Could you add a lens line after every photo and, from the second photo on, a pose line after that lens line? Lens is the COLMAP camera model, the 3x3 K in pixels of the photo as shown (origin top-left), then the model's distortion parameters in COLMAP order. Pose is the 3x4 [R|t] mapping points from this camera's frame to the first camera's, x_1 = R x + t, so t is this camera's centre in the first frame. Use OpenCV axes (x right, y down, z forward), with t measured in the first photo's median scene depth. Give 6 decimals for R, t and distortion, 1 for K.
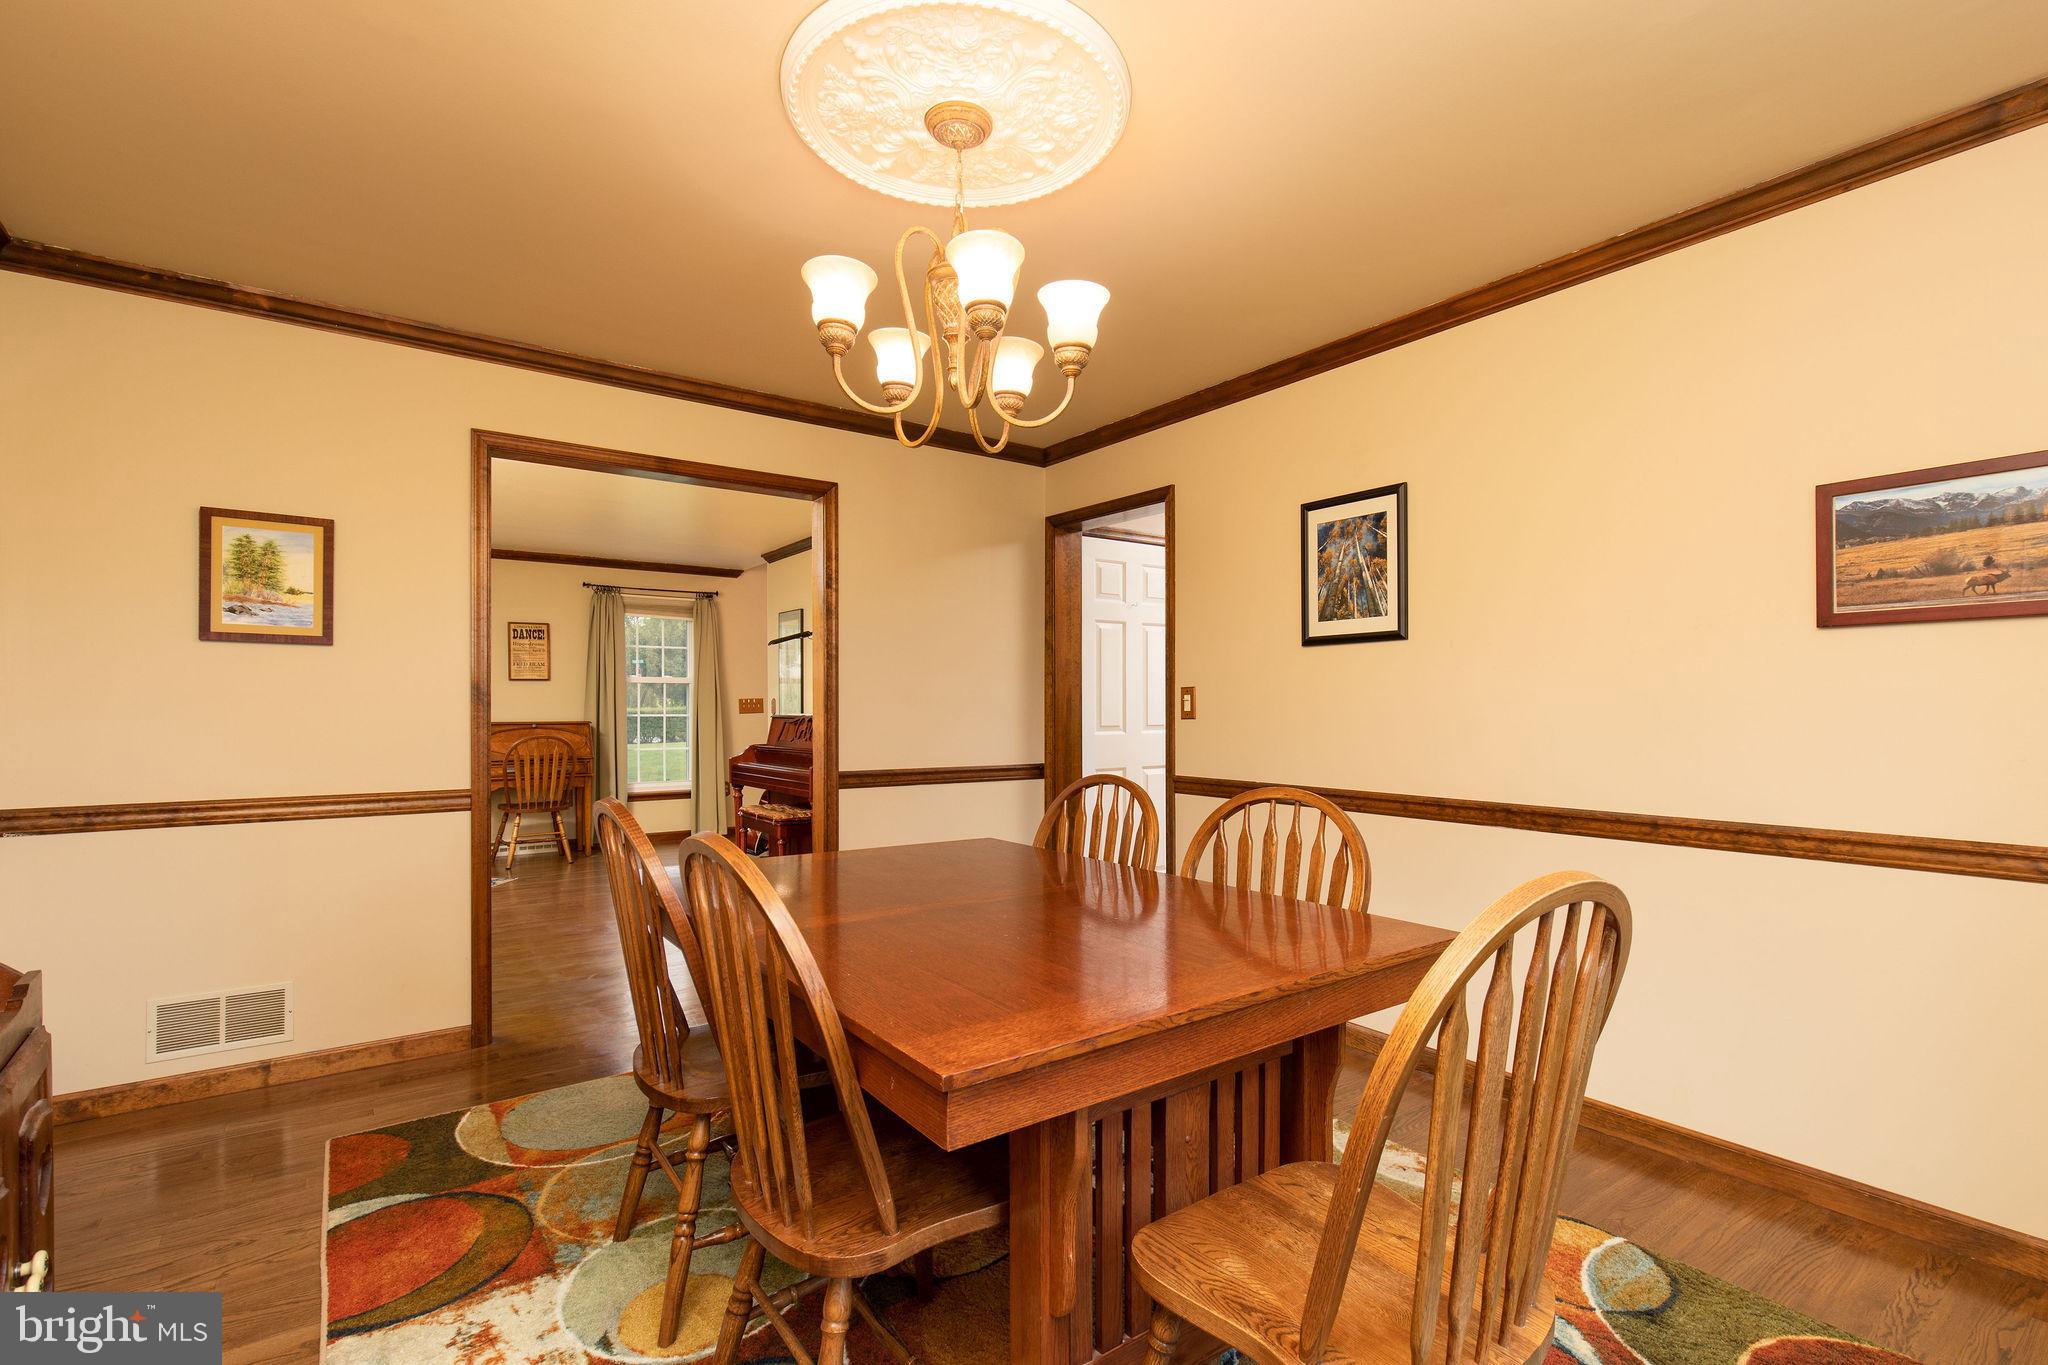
lens RADIAL K [[933.1, 0, 1018.6], [0, 933.1, 694.3], [0, 0, 1]] dist [0.002728, 0.000408]
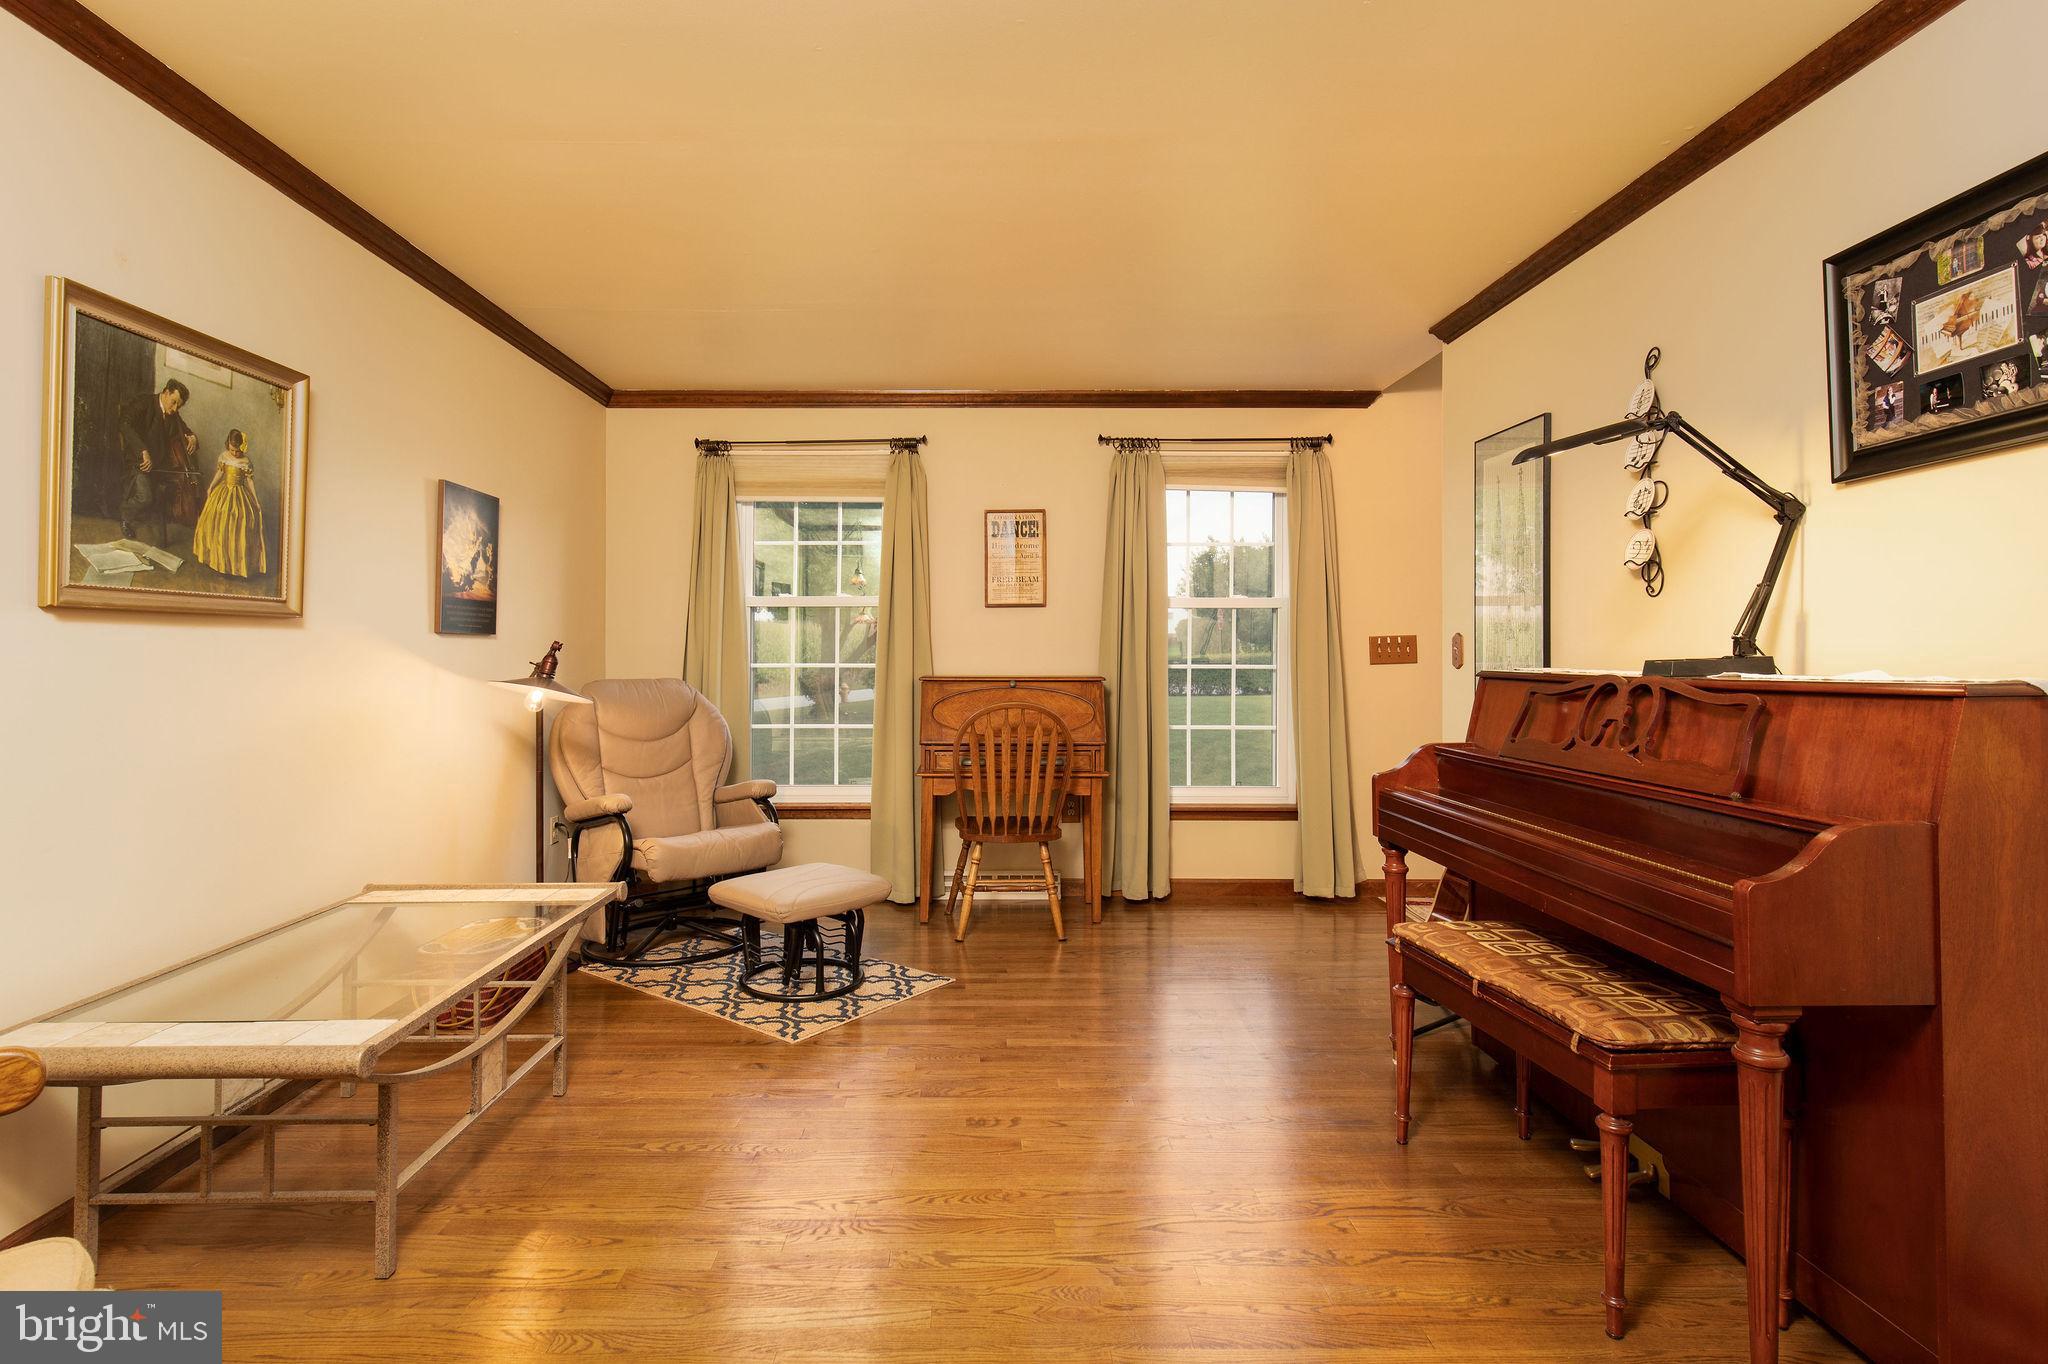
lens RADIAL K [[933.1, 0, 1018.6], [0, 933.1, 693.8], [0, 0, 1]] dist [0.002728, 0.000408]
pose [[0.816672, 0.024089, -0.576599, -0.172152], [0.004392, 0.998840, 0.047949, 0.011915], [0.577085, -0.041691, 0.815619, 0.499412]]
